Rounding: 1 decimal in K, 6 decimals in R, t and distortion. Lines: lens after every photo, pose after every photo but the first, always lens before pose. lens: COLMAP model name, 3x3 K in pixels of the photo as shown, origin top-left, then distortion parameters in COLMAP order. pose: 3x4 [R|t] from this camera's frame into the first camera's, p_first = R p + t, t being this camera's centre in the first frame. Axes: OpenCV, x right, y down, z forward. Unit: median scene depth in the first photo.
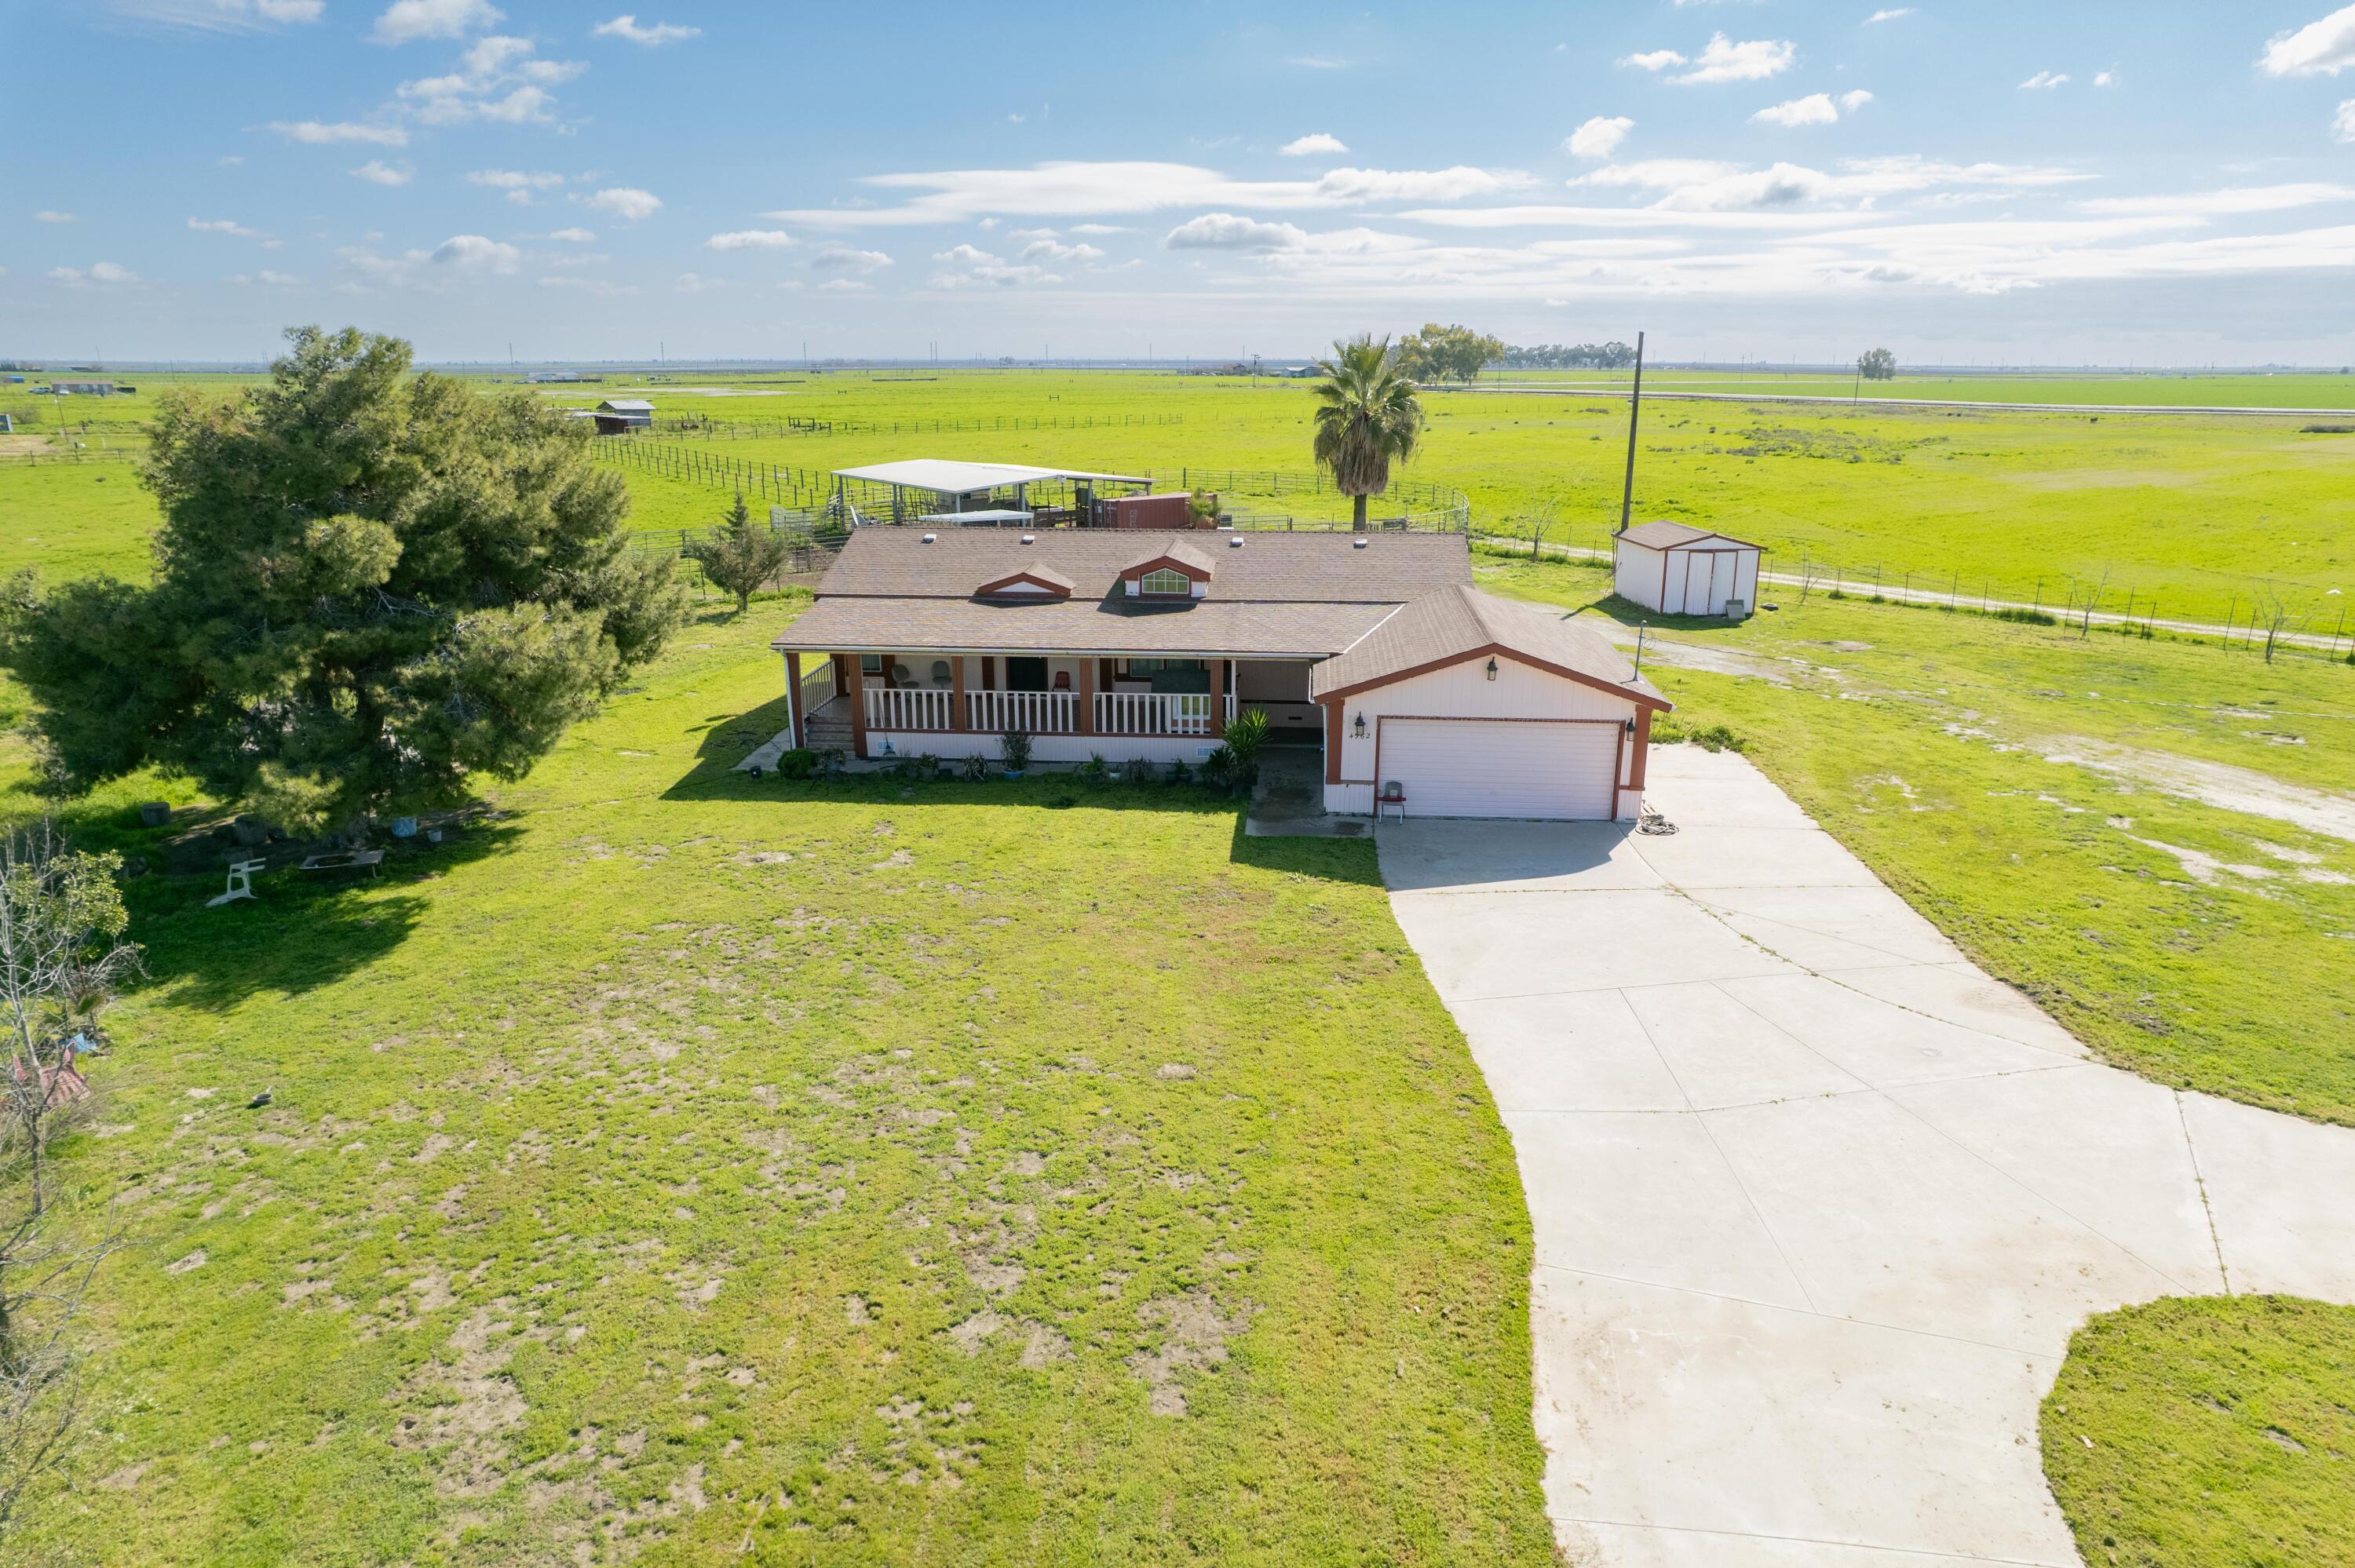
lens RADIAL K [[1472.5, 0, 1178.0], [0, 1472.5, 856.7], [0, 0, 1]] dist [-0.037824, 0.027420]
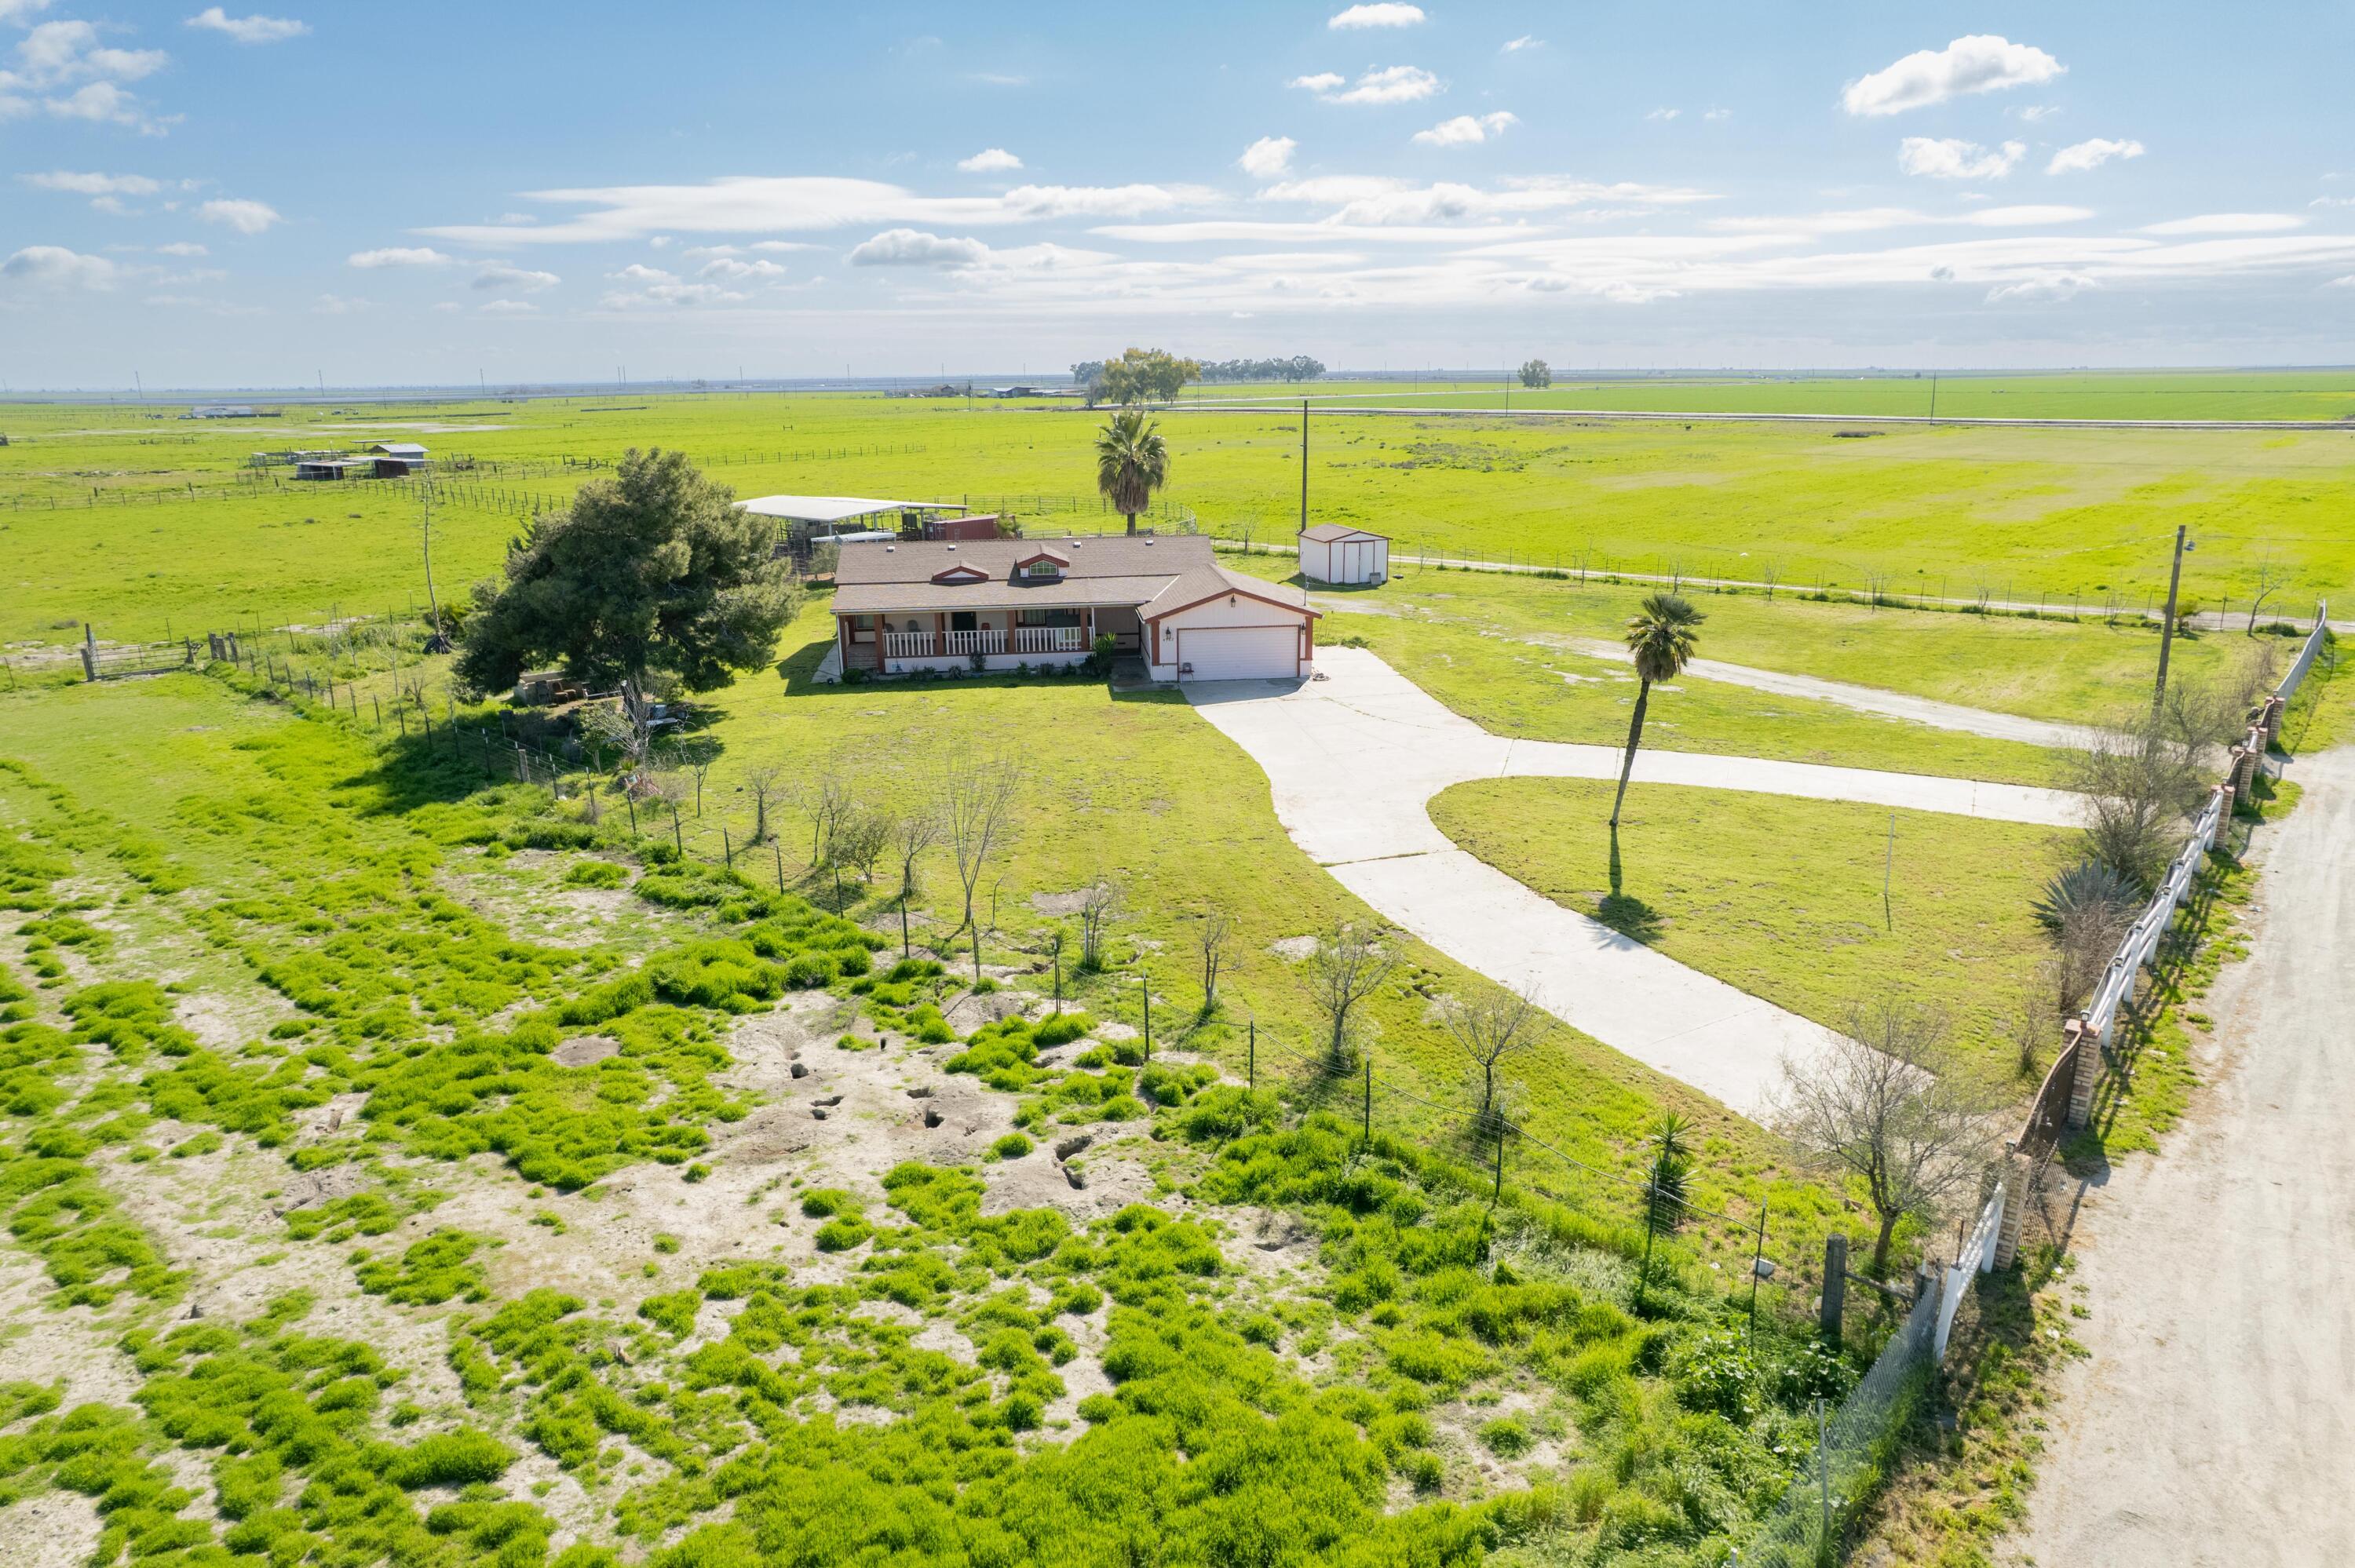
lens RADIAL K [[1472.5, 0, 1226.7], [0, 1472.5, 844.0], [0, 0, 1]] dist [-0.037824, 0.027420]
pose [[0.974284, -0.078394, 0.211246, -0.122586], [0.082058, 0.996590, -0.008618, 0.110857], [-0.209850, 0.025730, 0.977395, -0.476706]]
